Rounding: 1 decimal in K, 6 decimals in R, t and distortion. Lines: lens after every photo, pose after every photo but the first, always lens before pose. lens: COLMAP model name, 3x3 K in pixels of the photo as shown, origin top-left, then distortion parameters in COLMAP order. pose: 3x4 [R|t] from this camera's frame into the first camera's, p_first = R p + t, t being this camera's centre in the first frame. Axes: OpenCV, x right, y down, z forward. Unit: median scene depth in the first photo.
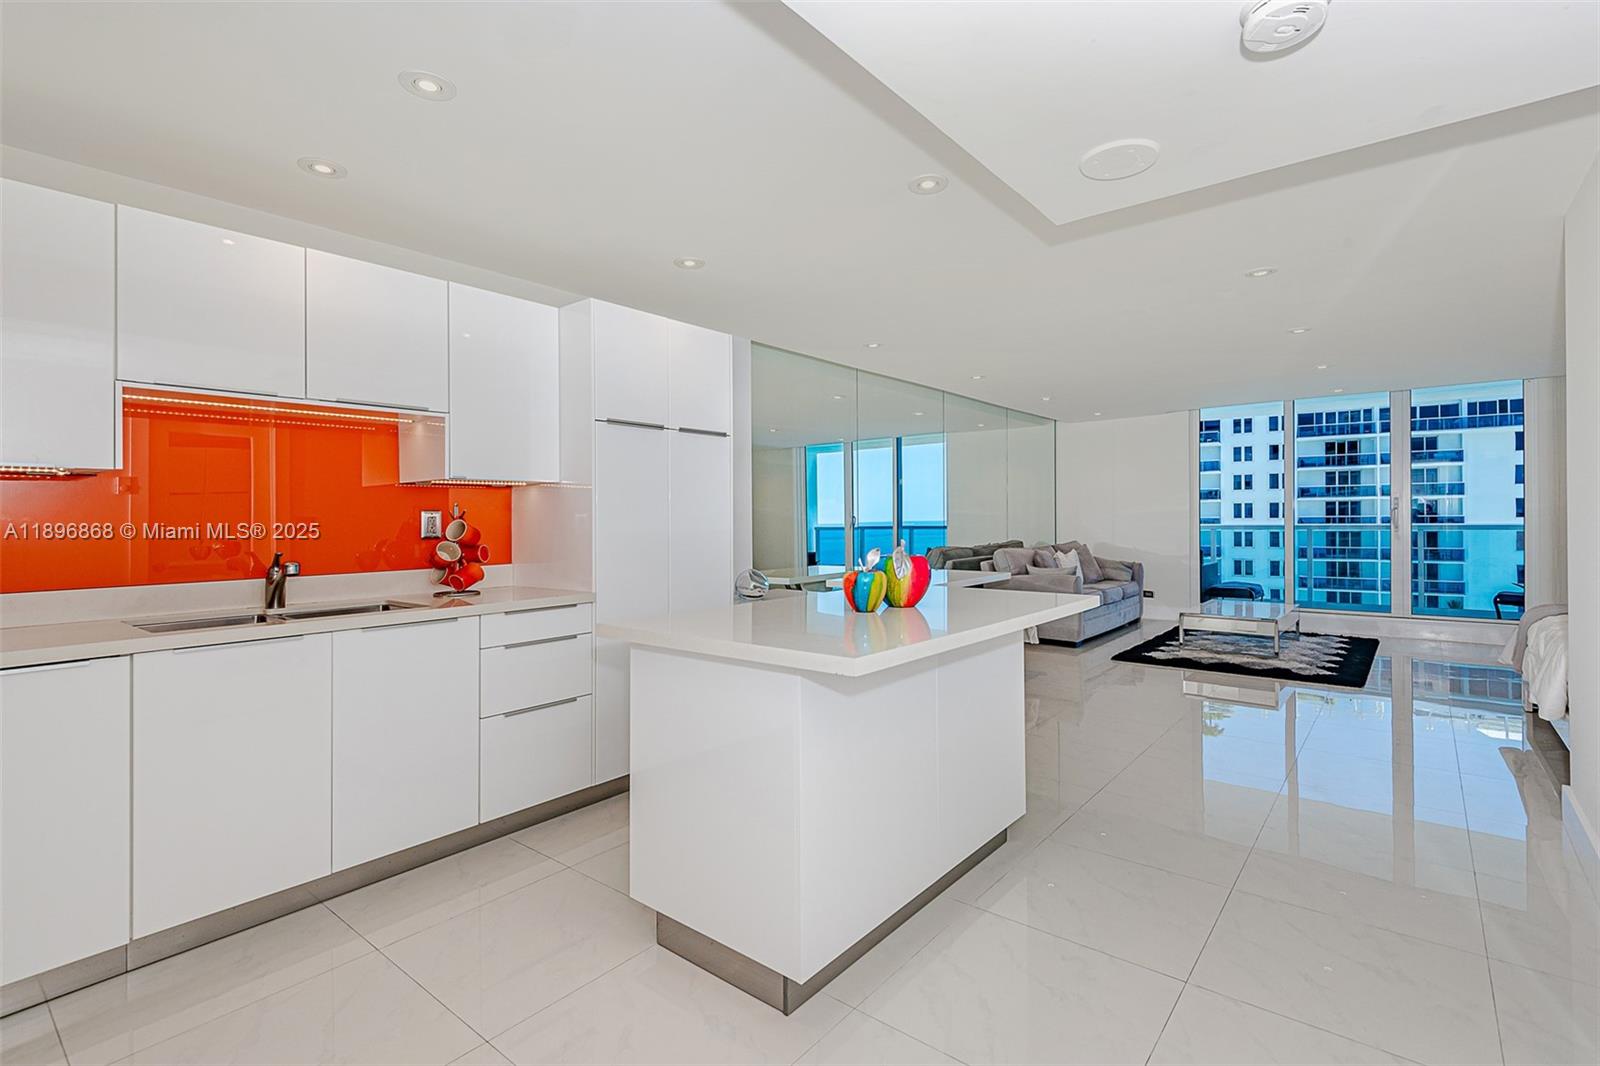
lens RADIAL K [[714.6, 0, 793.3], [0, 714.6, 517.3], [0, 0, 1]] dist [0.024283, -0.010486]
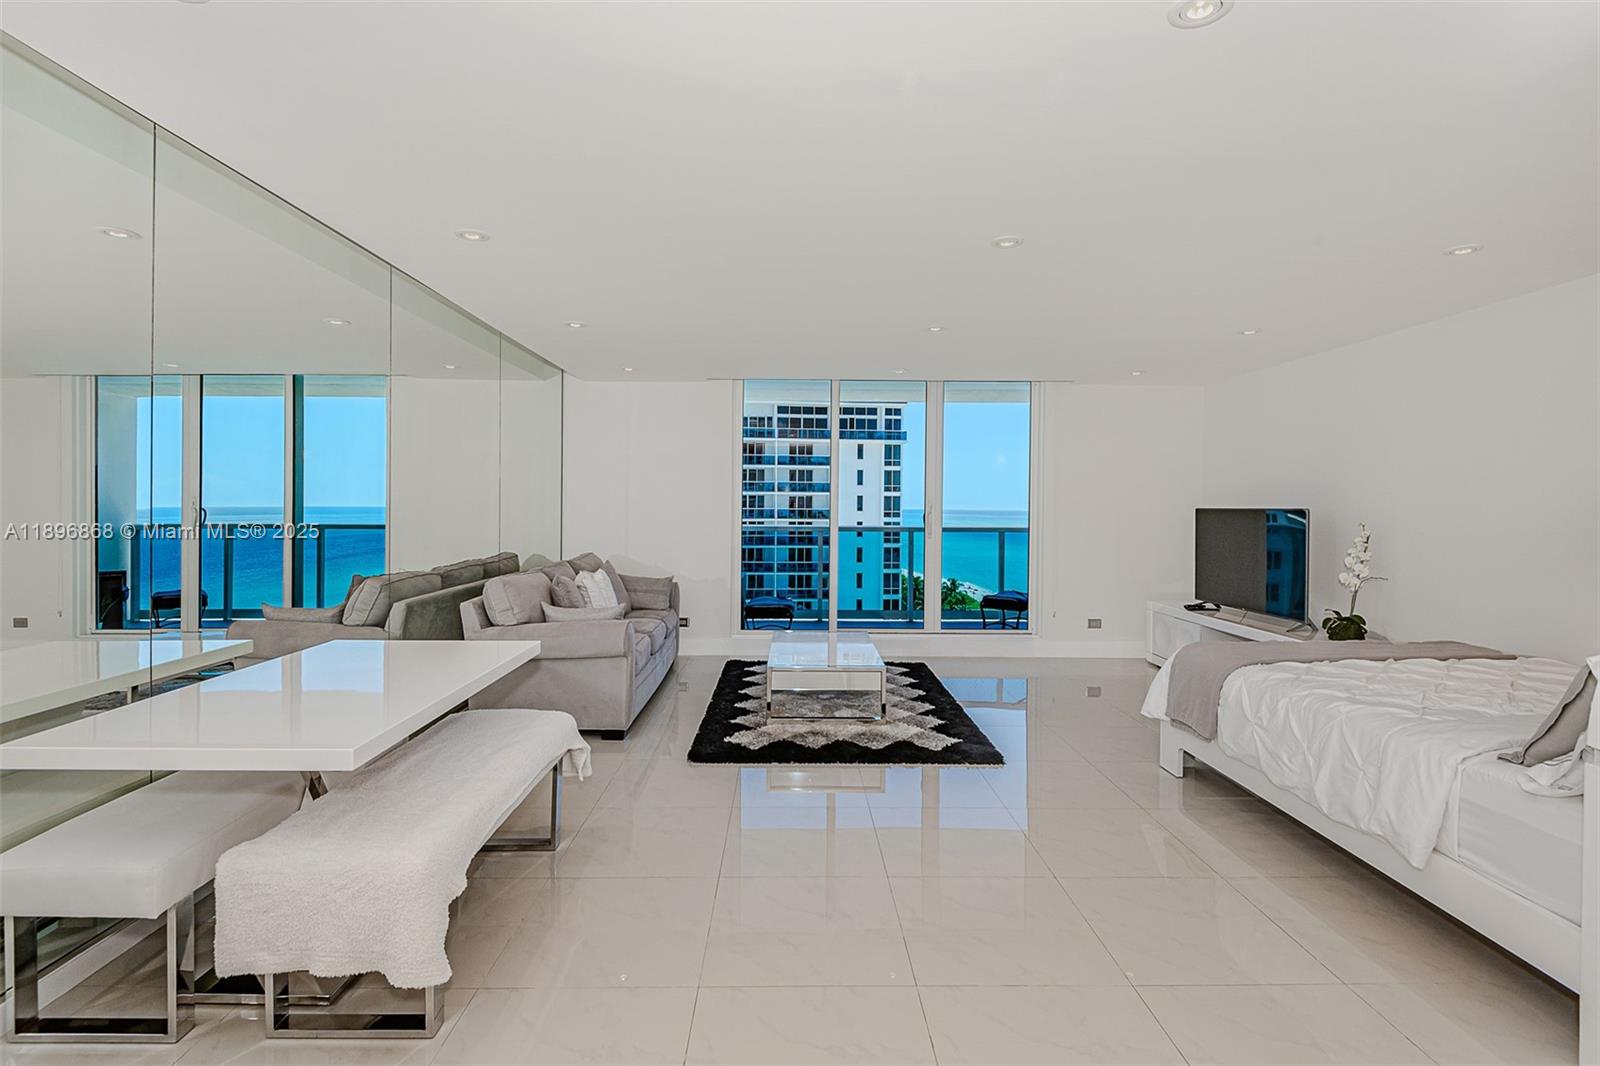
lens RADIAL K [[783.4, 0, 776.5], [0, 783.4, 513.3], [0, 0, 1]] dist [0.005377, -0.000145]
pose [[0.773103, 0.008506, 0.634224, 0.031983], [-0.015023, 0.999875, 0.004902, -0.006578], [-0.634103, -0.013317, 0.773134, 0.183338]]
